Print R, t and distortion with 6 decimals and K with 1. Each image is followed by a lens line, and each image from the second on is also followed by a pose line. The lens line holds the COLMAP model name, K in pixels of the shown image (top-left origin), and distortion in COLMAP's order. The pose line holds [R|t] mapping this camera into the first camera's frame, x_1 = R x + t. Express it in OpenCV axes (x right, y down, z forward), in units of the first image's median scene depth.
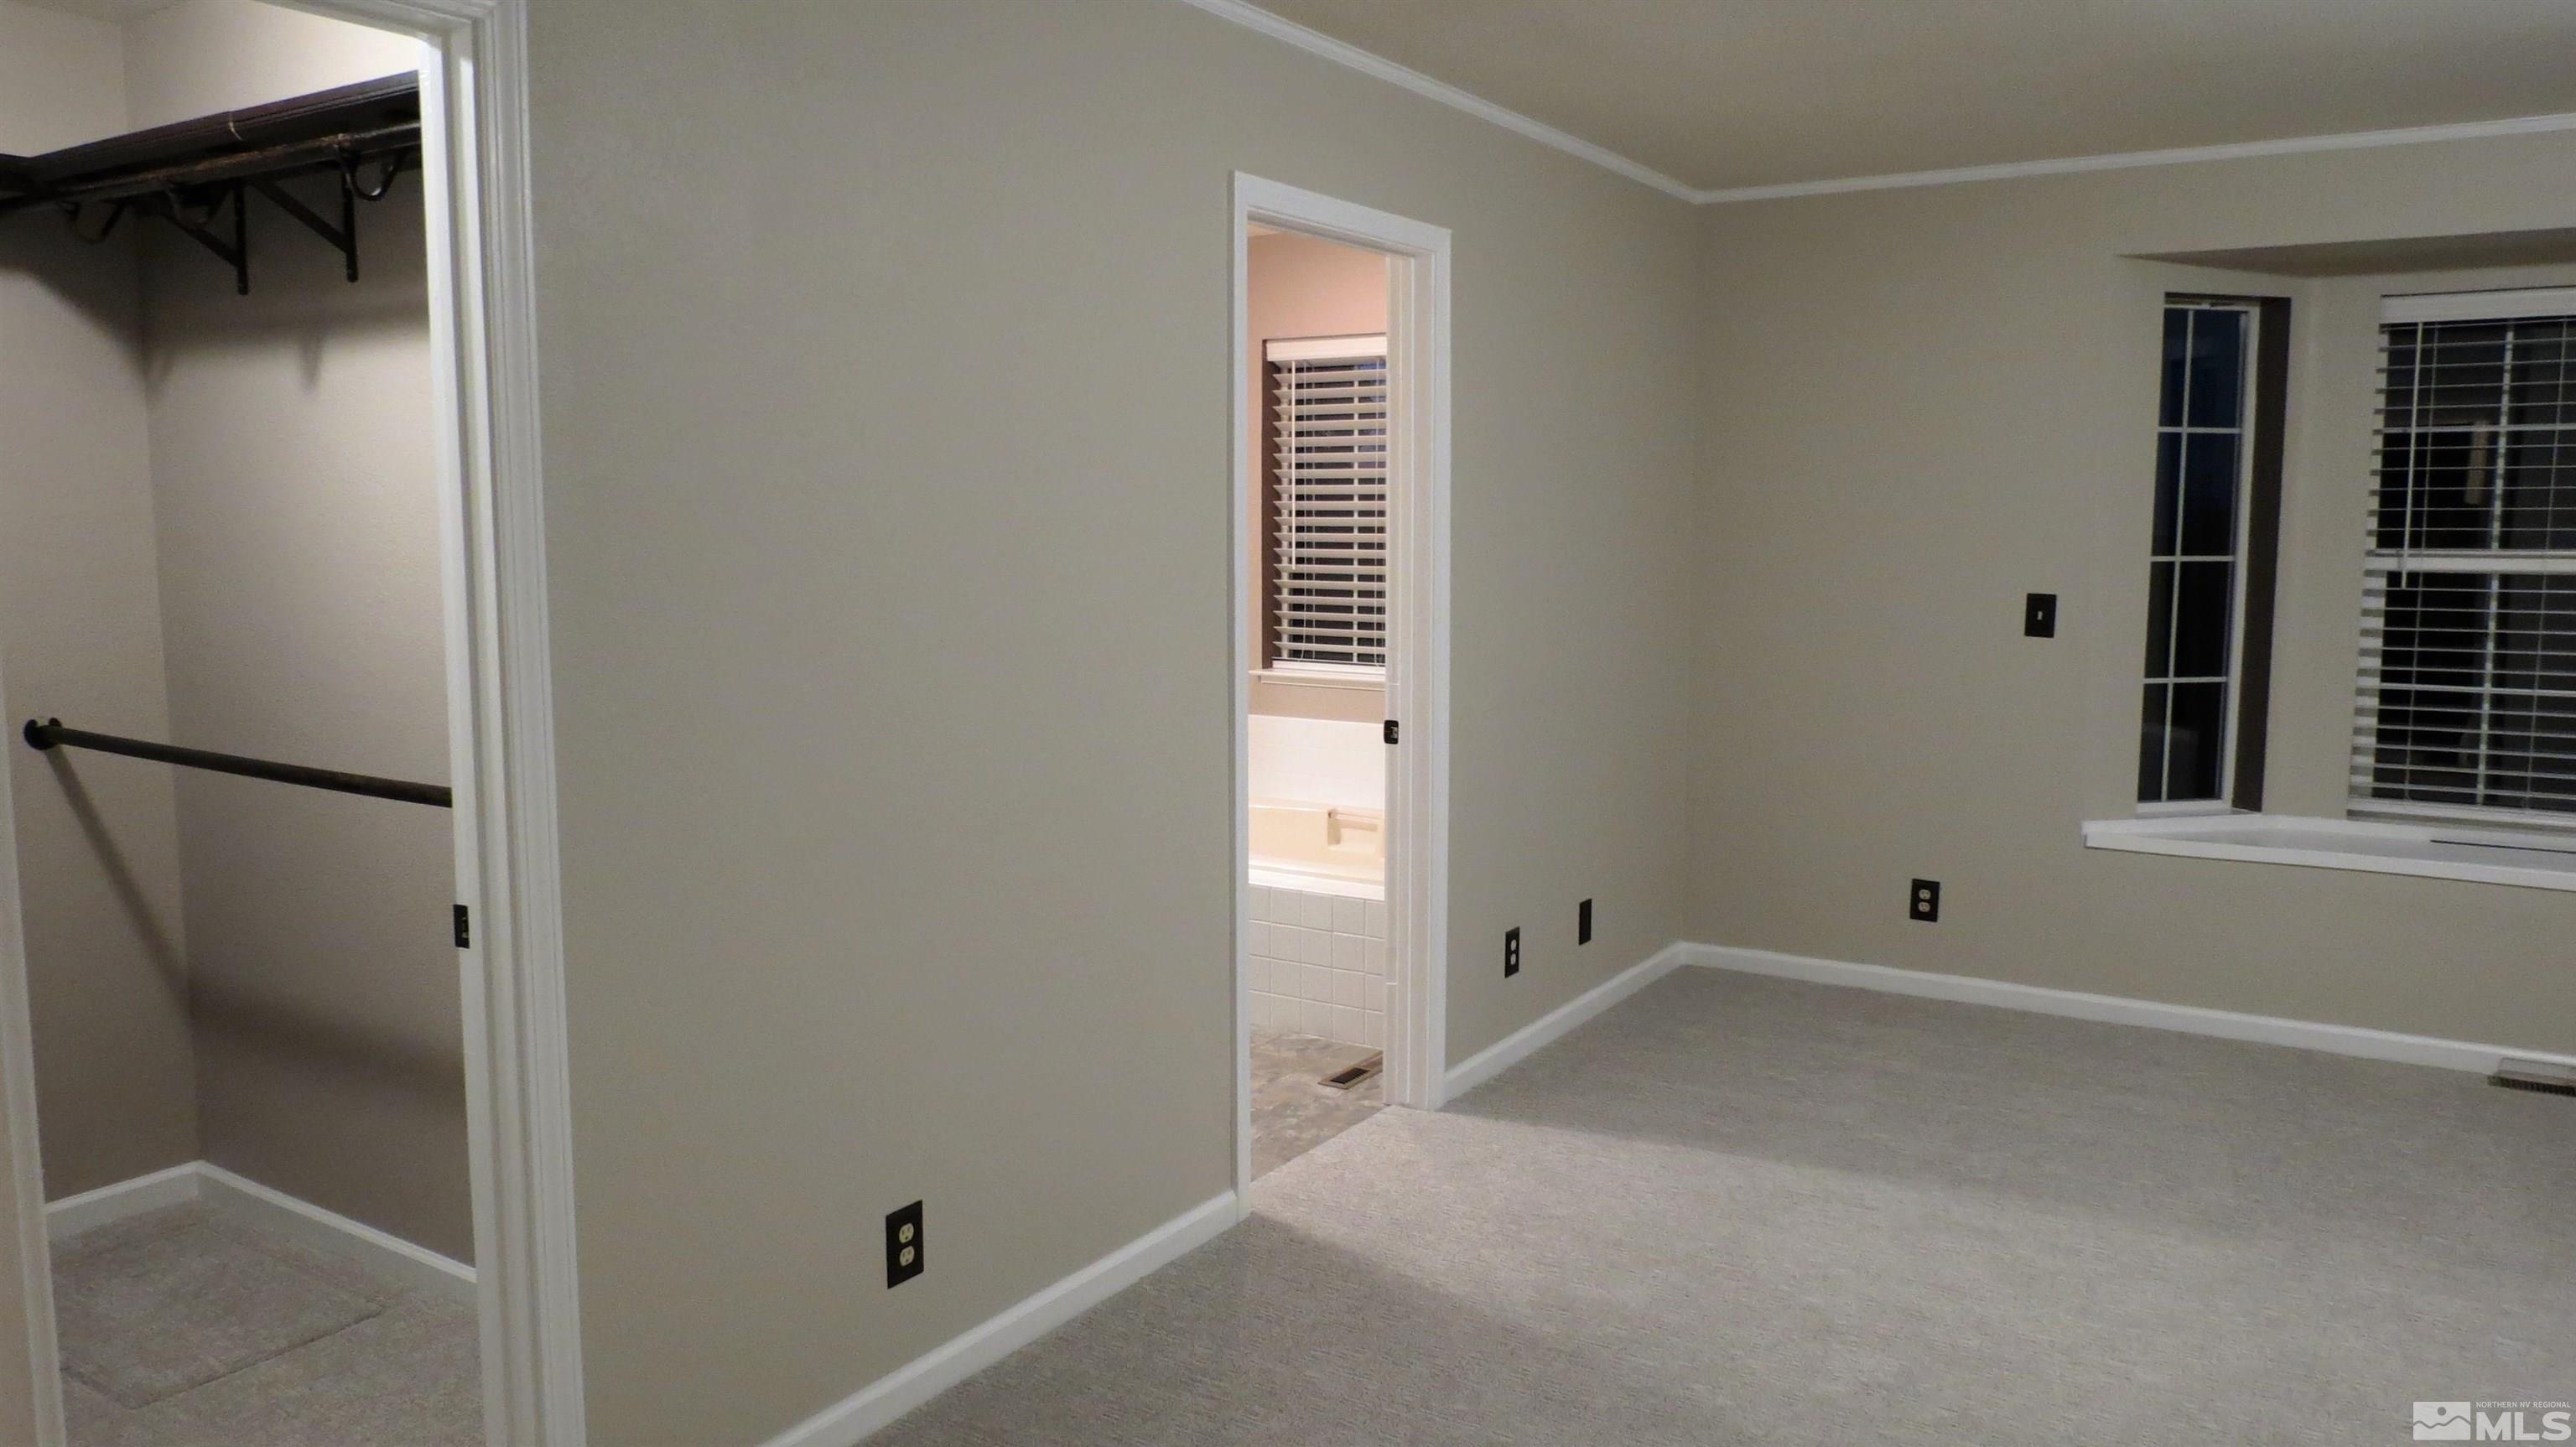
lens RADIAL K [[1833.8, 0, 1300.2], [0, 1833.8, 717.2], [0, 0, 1]] dist [-0.028294, -0.000311]
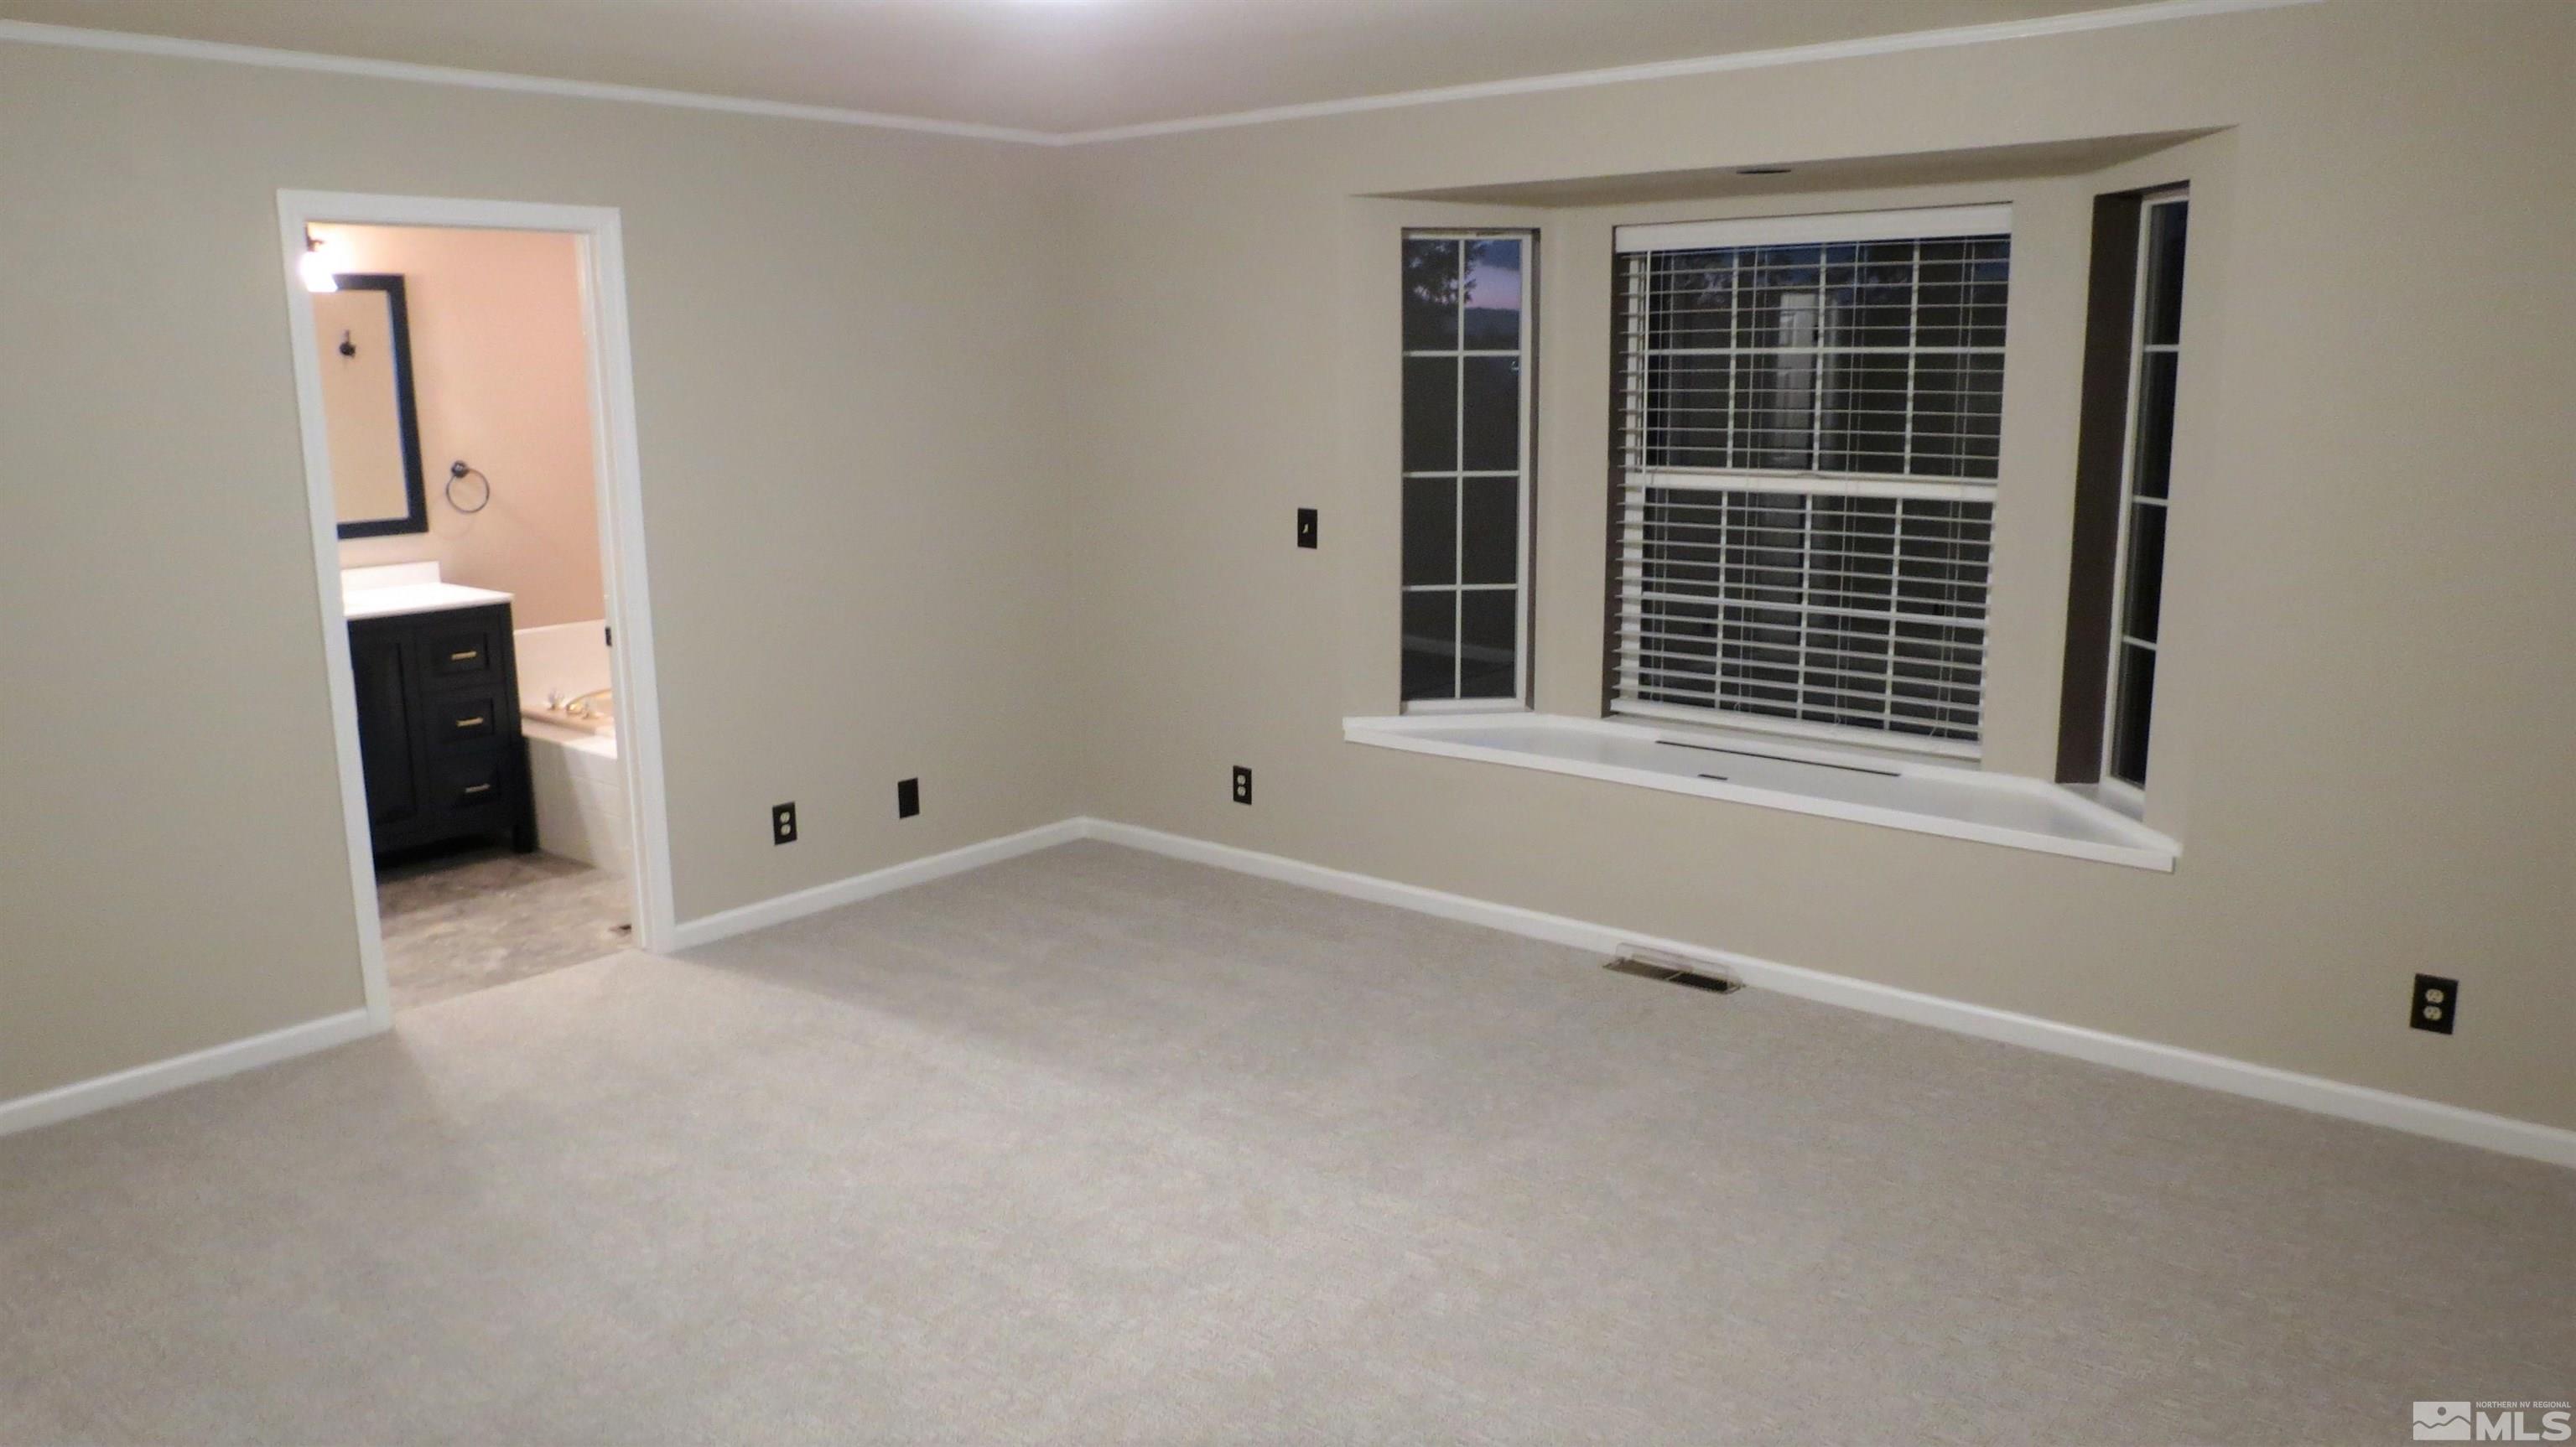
lens RADIAL K [[1829.8, 0, 1277.0], [0, 1829.8, 730.2], [0, 0, 1]] dist [-0.060093, -0.000862]
pose [[0.992771, 0.016263, -0.118914, 0.506516], [-0.006114, 0.996343, 0.085220, -0.028074], [0.119865, -0.083877, 0.989241, -0.090216]]
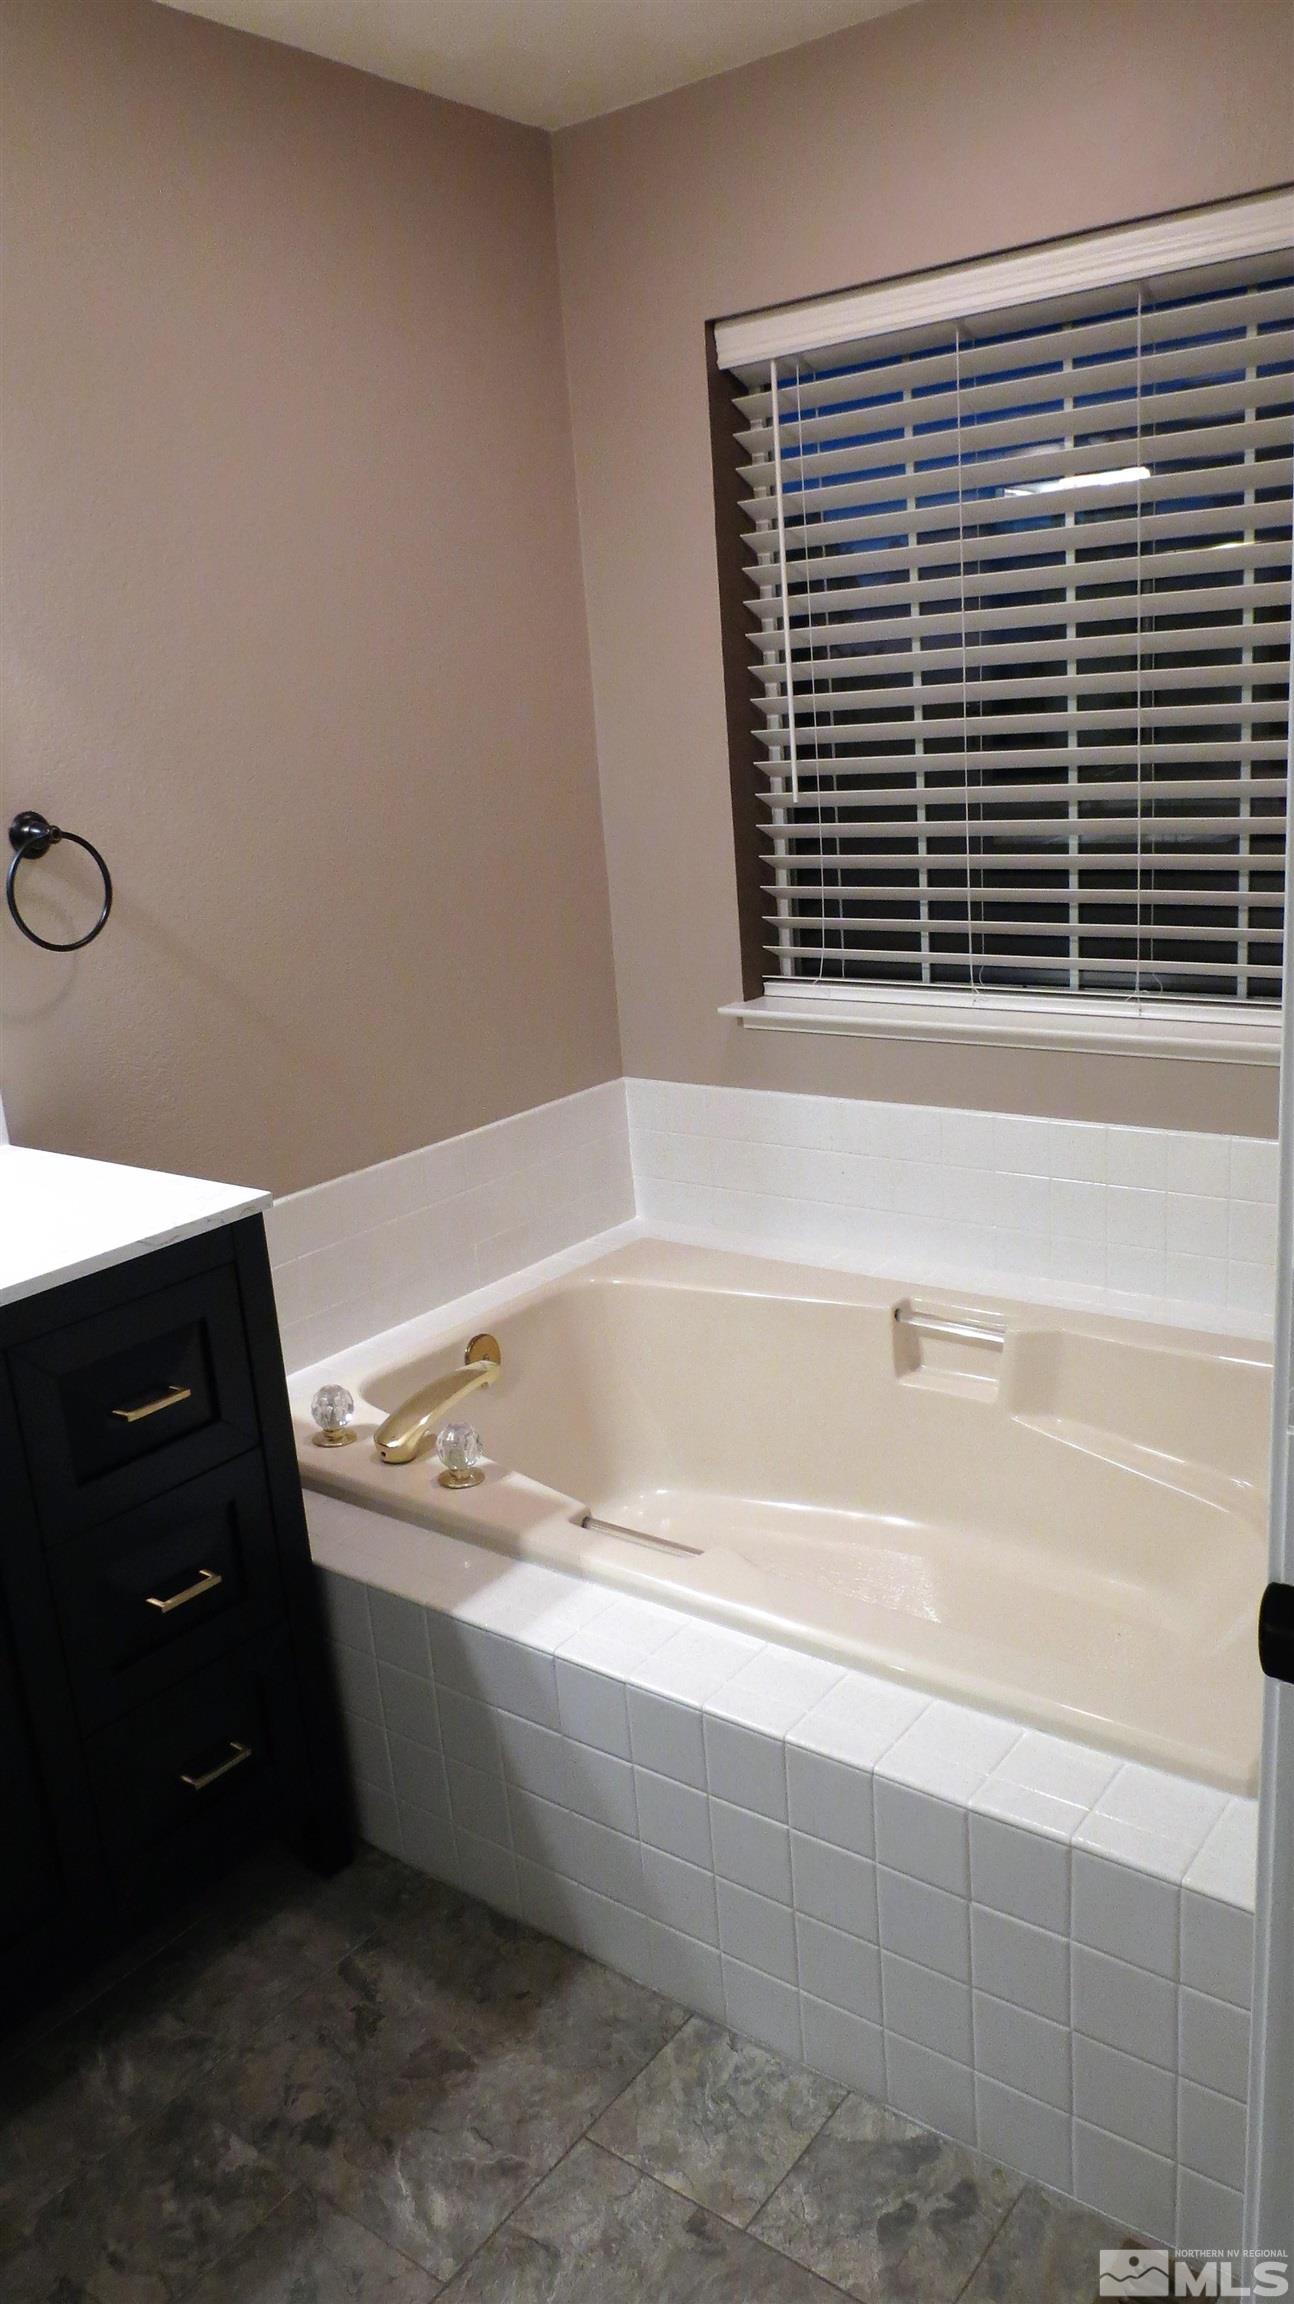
lens RADIAL K [[1636.8, 0, 663.3], [0, 1636.8, 1150.2], [0, 0, 1]] dist [-0.060093, -0.000862]
pose [[0.994971, -0.048325, -0.087739, -0.006213], [0.061224, 0.986658, 0.150855, -0.069813], [0.079278, -0.155468, 0.984655, 0.673053]]
